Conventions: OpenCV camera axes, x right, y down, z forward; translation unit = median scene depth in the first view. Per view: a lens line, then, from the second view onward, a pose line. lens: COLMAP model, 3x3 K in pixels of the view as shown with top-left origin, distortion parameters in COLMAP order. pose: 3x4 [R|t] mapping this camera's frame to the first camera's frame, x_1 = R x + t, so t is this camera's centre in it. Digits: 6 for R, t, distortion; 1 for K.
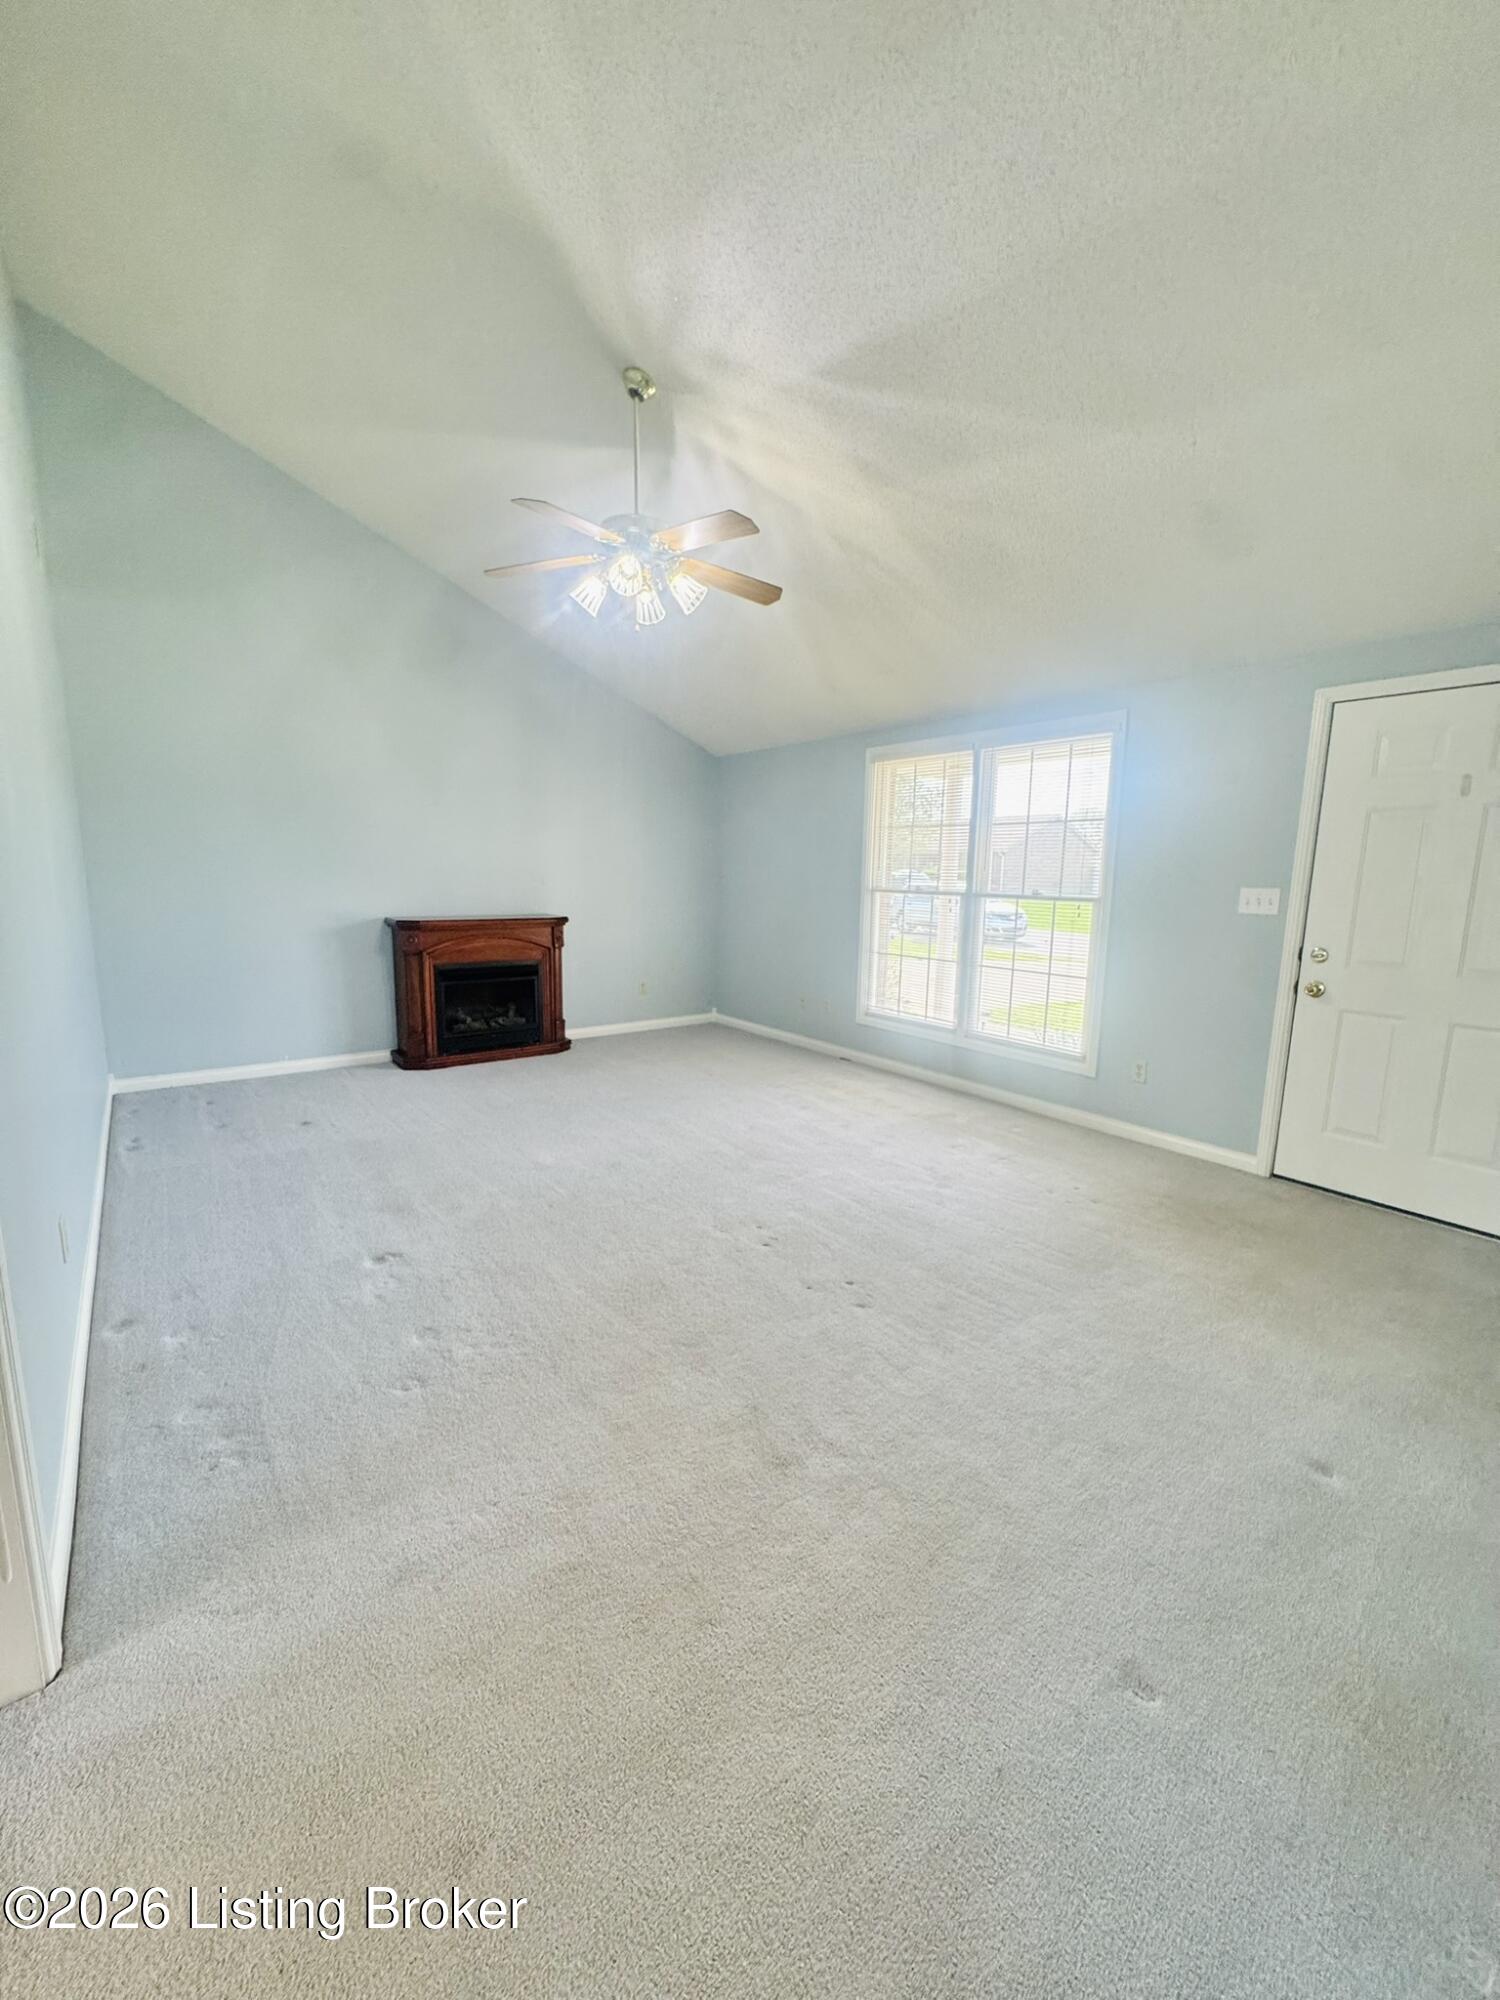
lens RADIAL K [[801.8, 0, 743.8], [0, 801.8, 1002.5], [0, 0, 1]] dist [-0.003565, 0.000140]
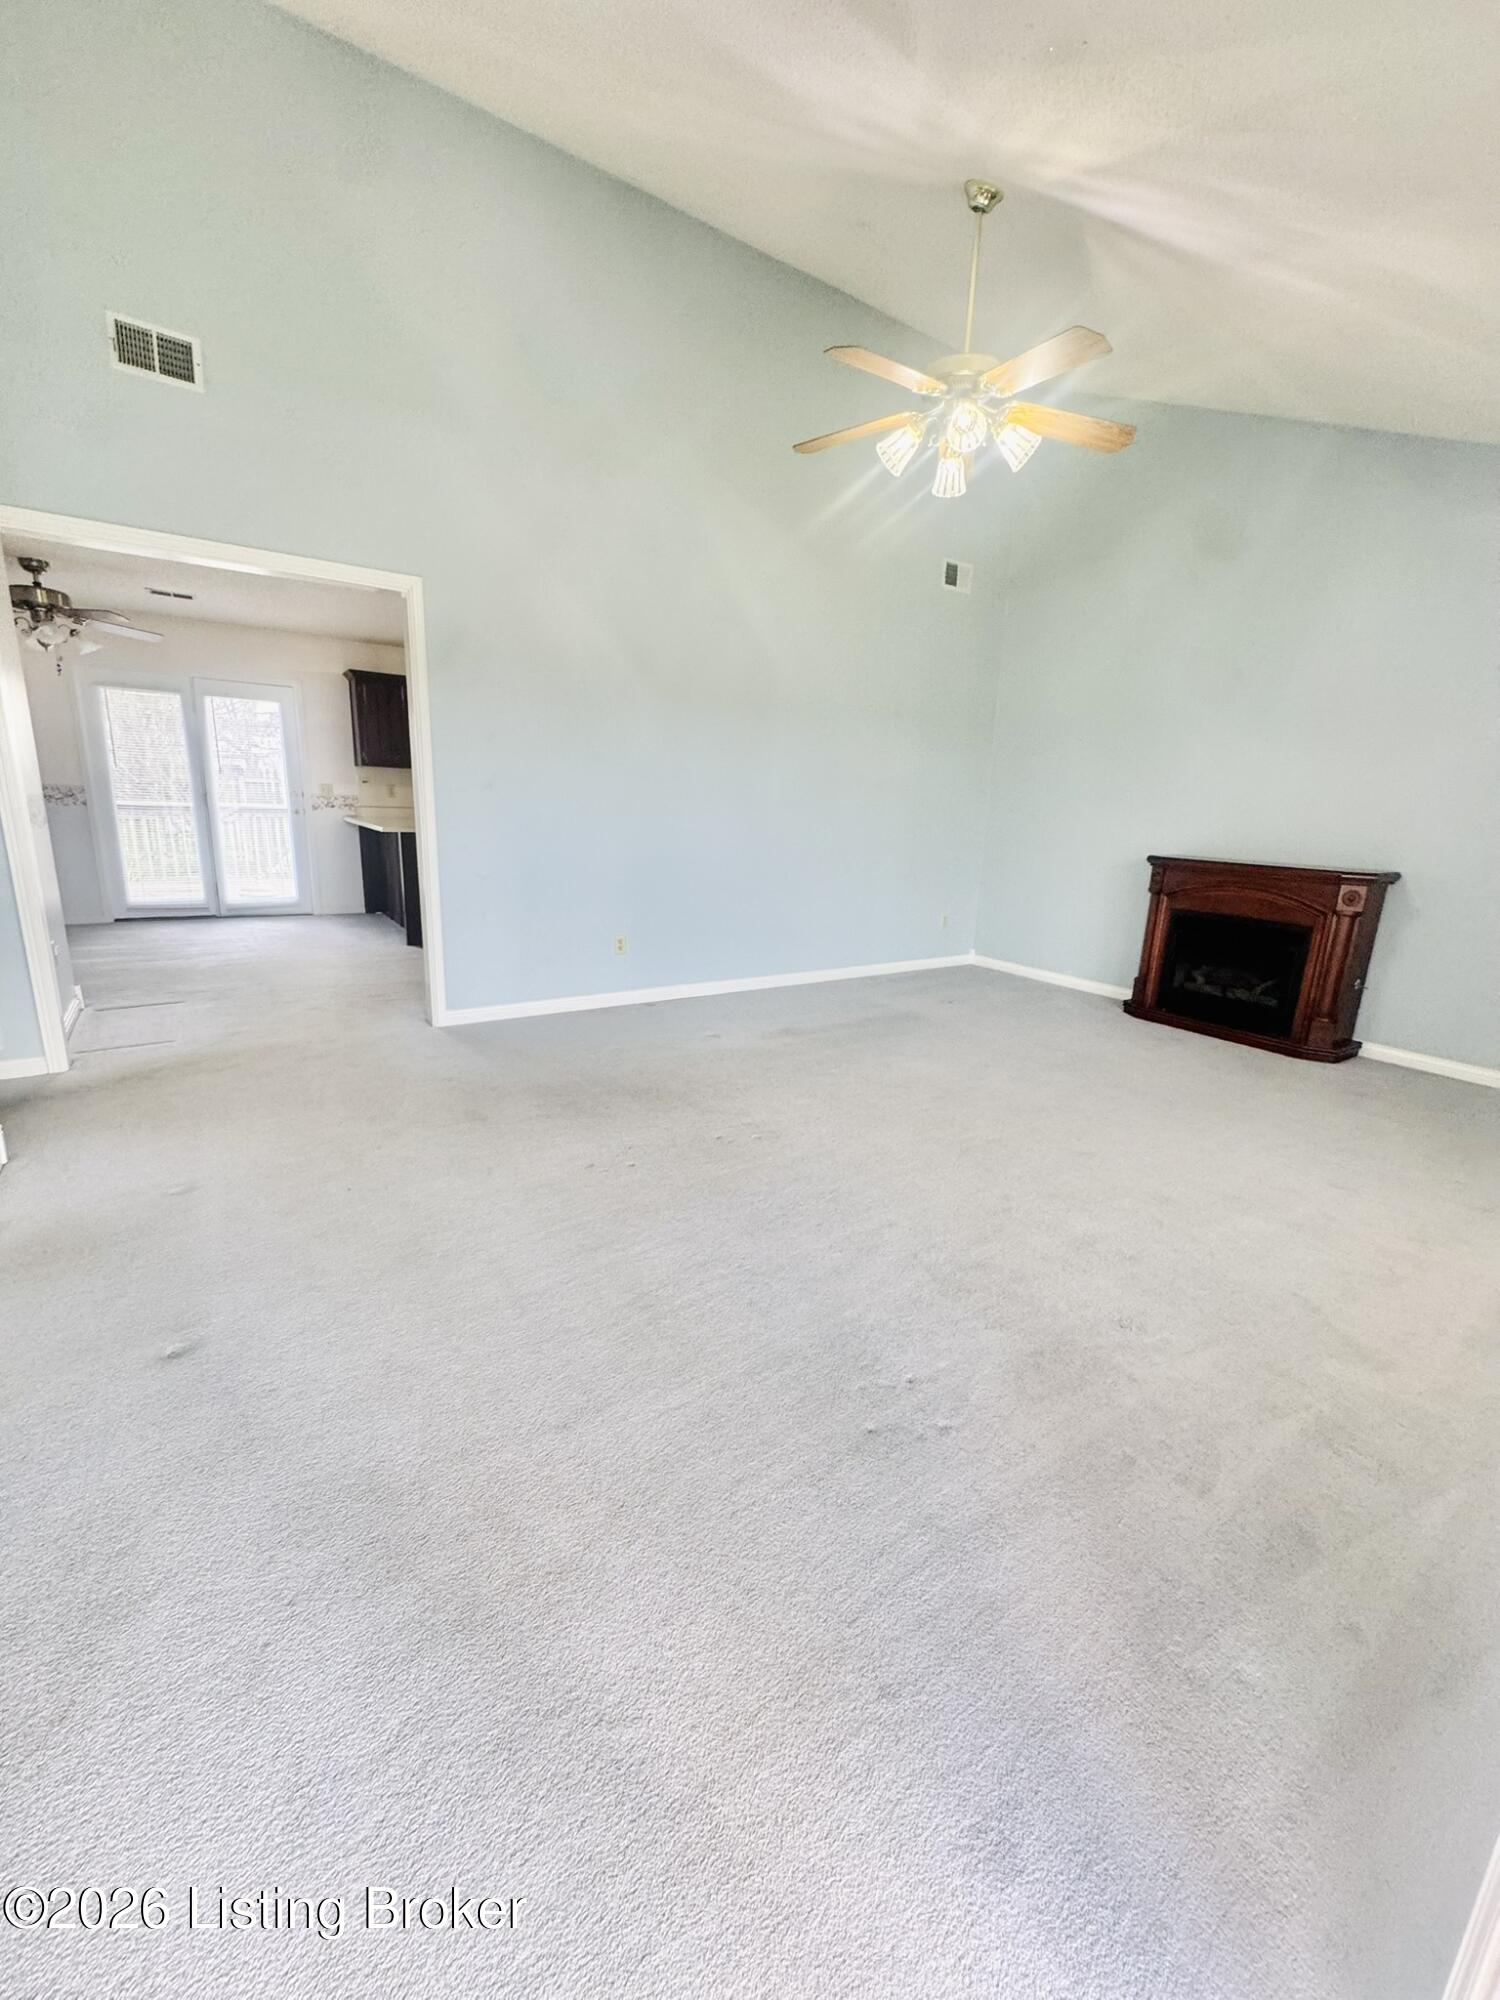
lens RADIAL K [[801.8, 0, 743.8], [0, 801.8, 1002.5], [0, 0, 1]] dist [-0.003565, 0.000140]
pose [[-0.051595, 0.220563, -0.974007, 0.523946], [-0.204879, 0.952224, 0.226483, -0.049802], [0.977427, 0.211238, -0.003941, 0.540836]]
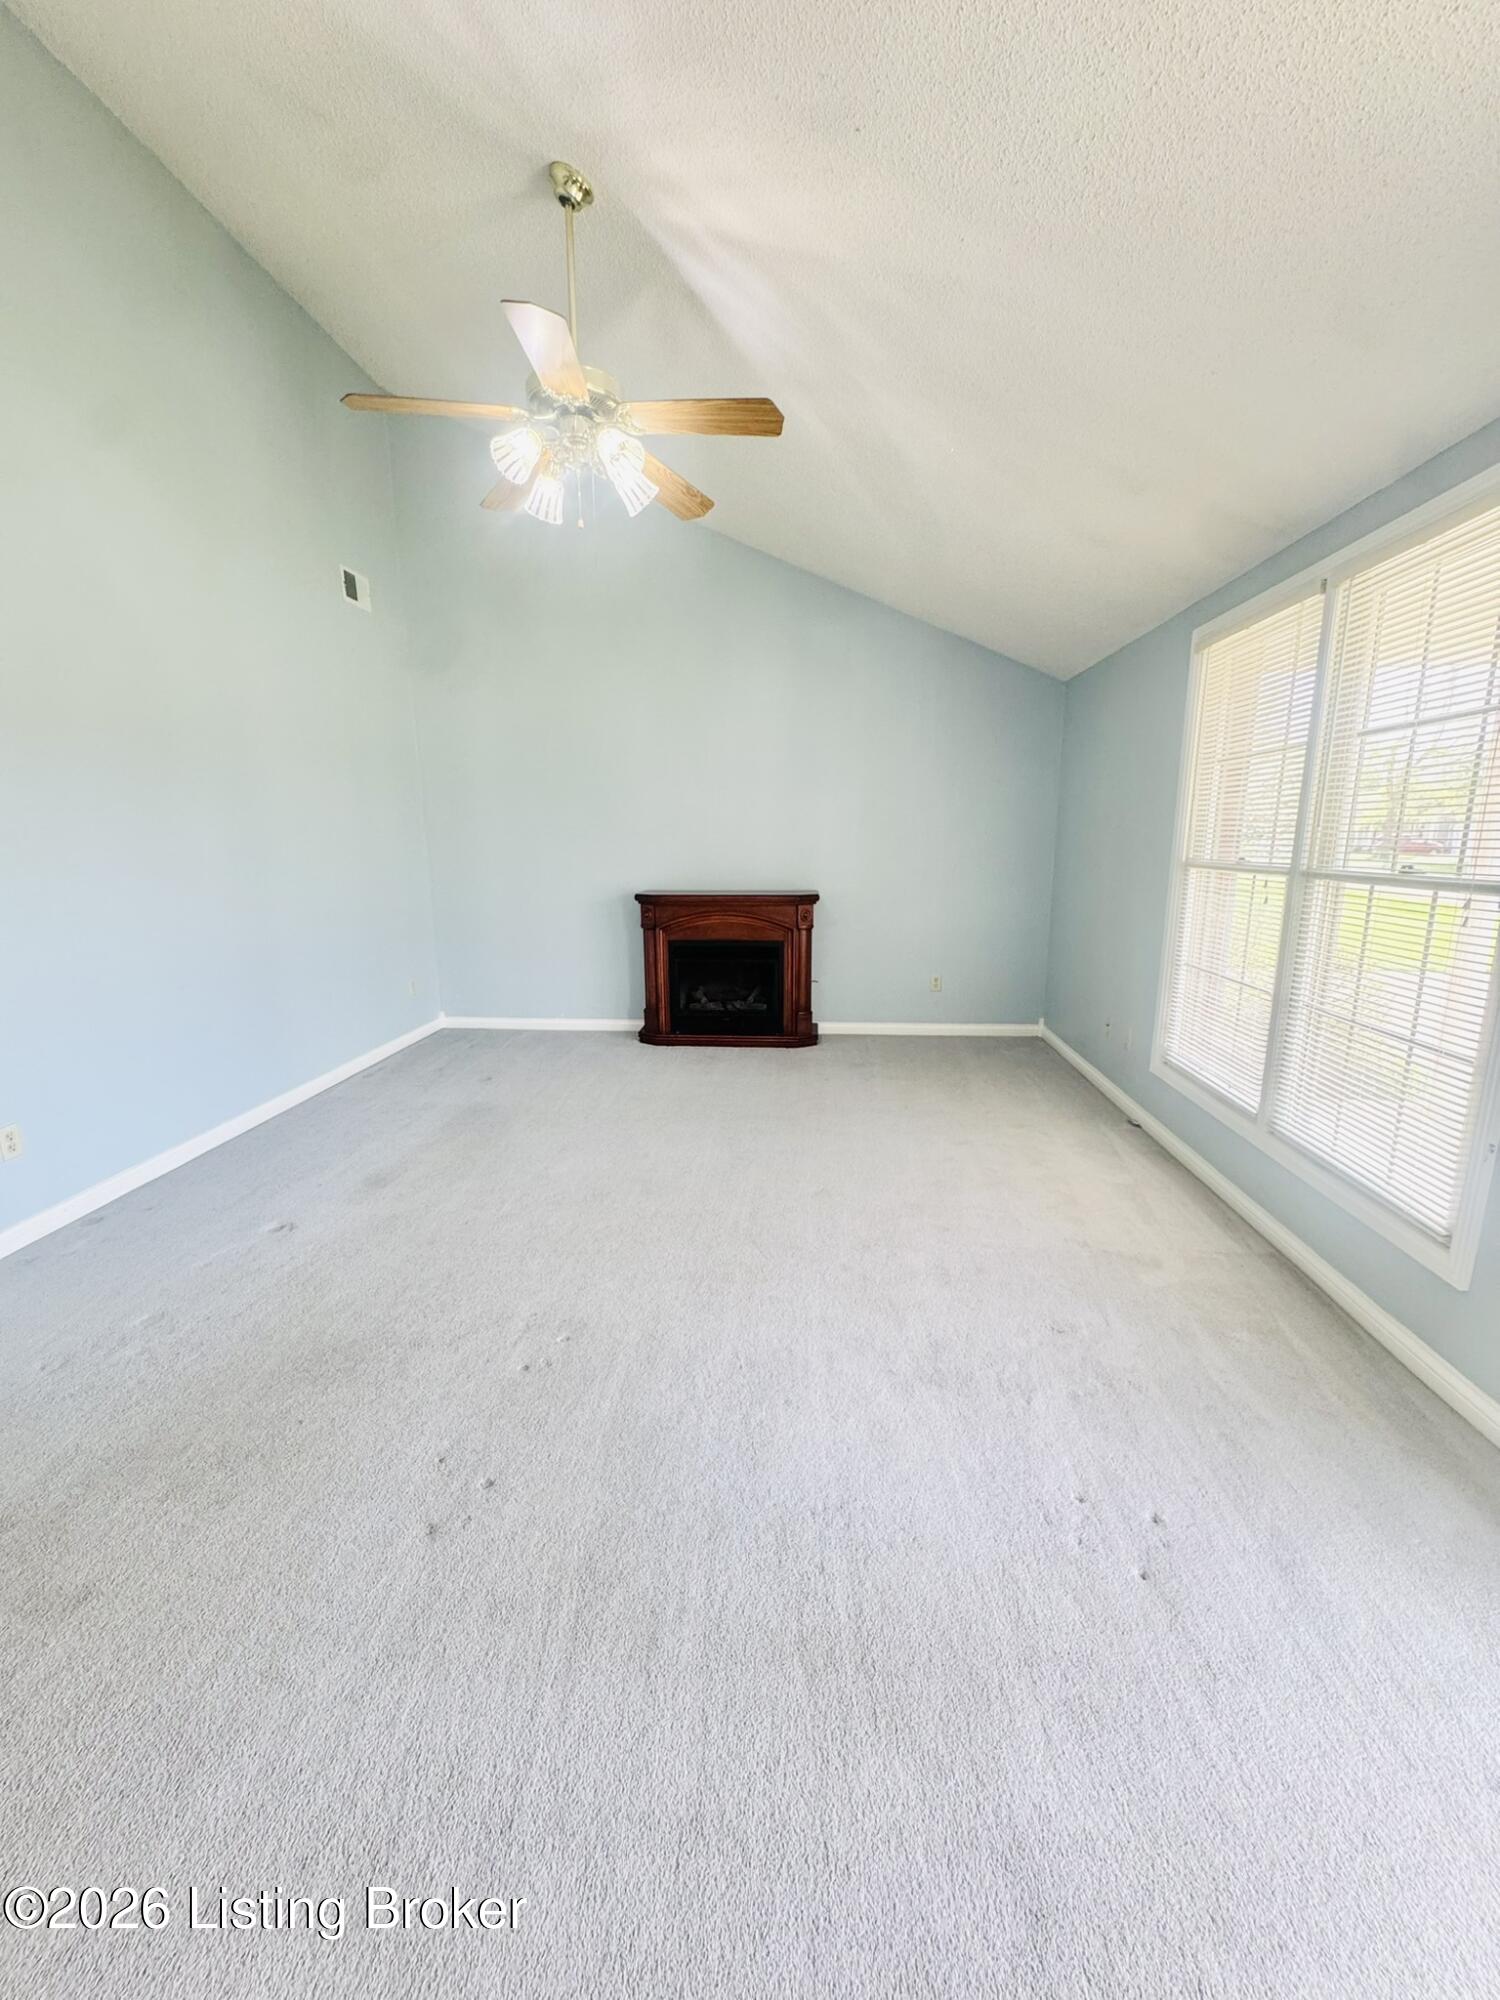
lens RADIAL K [[801.8, 0, 743.8], [0, 801.8, 1002.5], [0, 0, 1]] dist [-0.003565, 0.000140]
pose [[0.747372, 0.114211, -0.654516, 0.322927], [-0.090641, 0.993431, 0.069851, -0.046860], [0.658194, 0.007121, 0.752814, 0.315880]]
